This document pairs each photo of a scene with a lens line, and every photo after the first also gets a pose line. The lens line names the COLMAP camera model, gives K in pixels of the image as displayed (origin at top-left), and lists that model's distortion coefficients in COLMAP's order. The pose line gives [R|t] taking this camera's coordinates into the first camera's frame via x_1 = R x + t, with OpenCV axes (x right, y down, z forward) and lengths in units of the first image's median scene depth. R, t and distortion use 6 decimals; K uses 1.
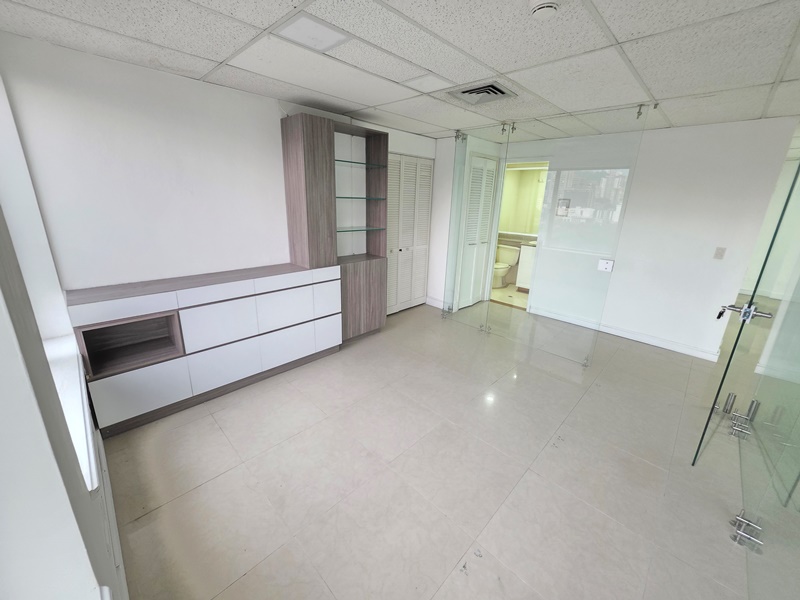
lens RADIAL K [[319.3, 0, 397.3], [0, 319.3, 291.9], [0, 0, 1]] dist [0.006348, -0.001208]
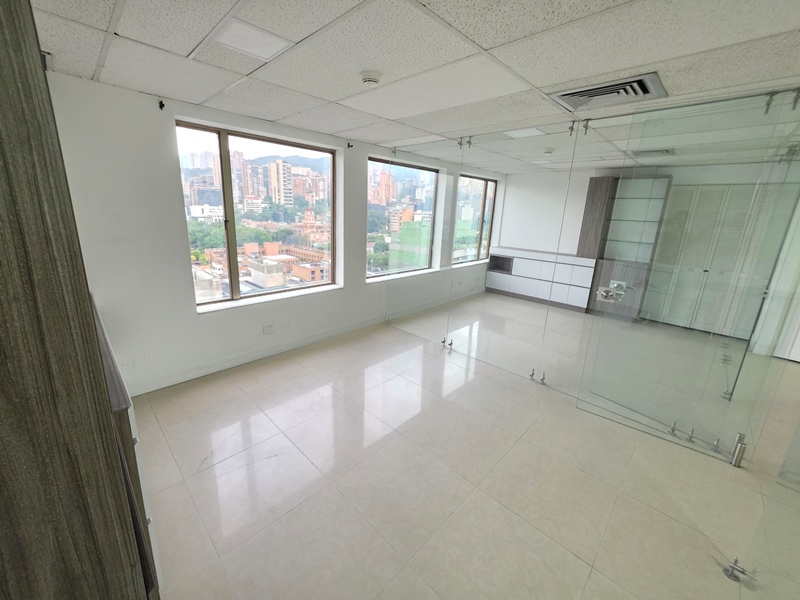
lens RADIAL K [[319.3, 0, 393.5], [0, 319.3, 289.1], [0, 0, 1]] dist [0.006348, -0.001208]
pose [[-0.001292, 0.215230, -0.976563, 1.420054], [-0.321211, 0.924724, 0.204230, 0.056561], [0.947007, 0.313947, 0.067939, -0.063412]]
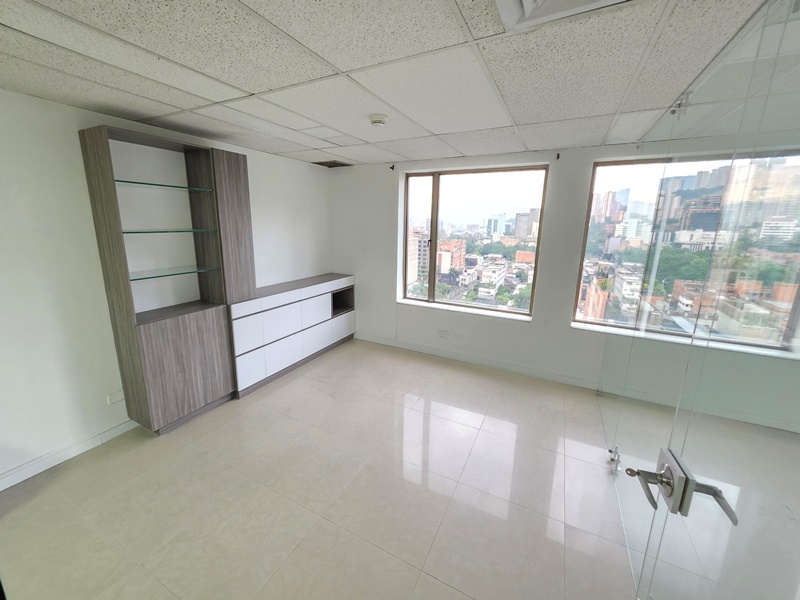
lens RADIAL K [[319.3, 0, 394.6], [0, 319.3, 289.7], [0, 0, 1]] dist [0.006348, -0.001208]
pose [[-0.954331, 0.020204, -0.298068, 0.957181], [-0.124321, 0.880365, 0.457714, -0.158354], [0.271656, 0.473866, -0.837648, 0.554383]]
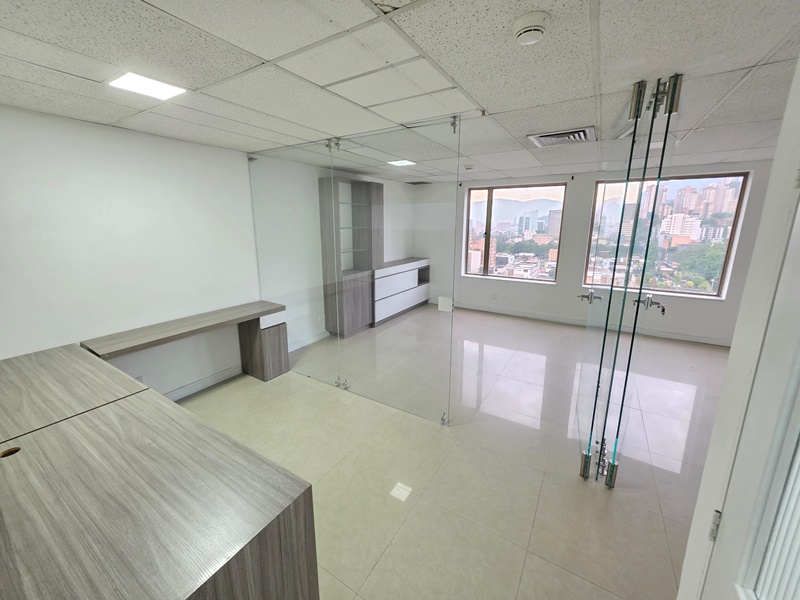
lens RADIAL K [[319.3, 0, 396.3], [0, 319.3, 289.9], [0, 0, 1]] dist [0.006348, -0.001208]
pose [[-0.975715, 0.019054, -0.218212, 1.351339], [-0.087506, 0.879355, 0.468057, -0.300323], [0.200804, 0.475786, -0.856333, 1.076005]]
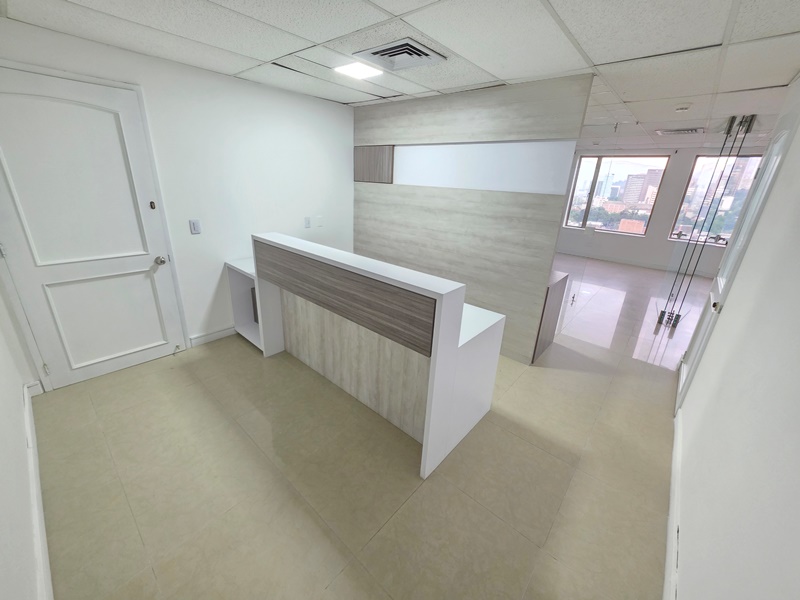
lens RADIAL K [[319.3, 0, 398.5], [0, 319.3, 291.3], [0, 0, 1]] dist [0.006348, -0.001208]
pose [[-0.995338, -0.048424, -0.083409, 1.963903], [-0.088516, 0.802071, 0.590633, -0.446480], [0.038299, 0.595262, -0.802618, 1.661731]]
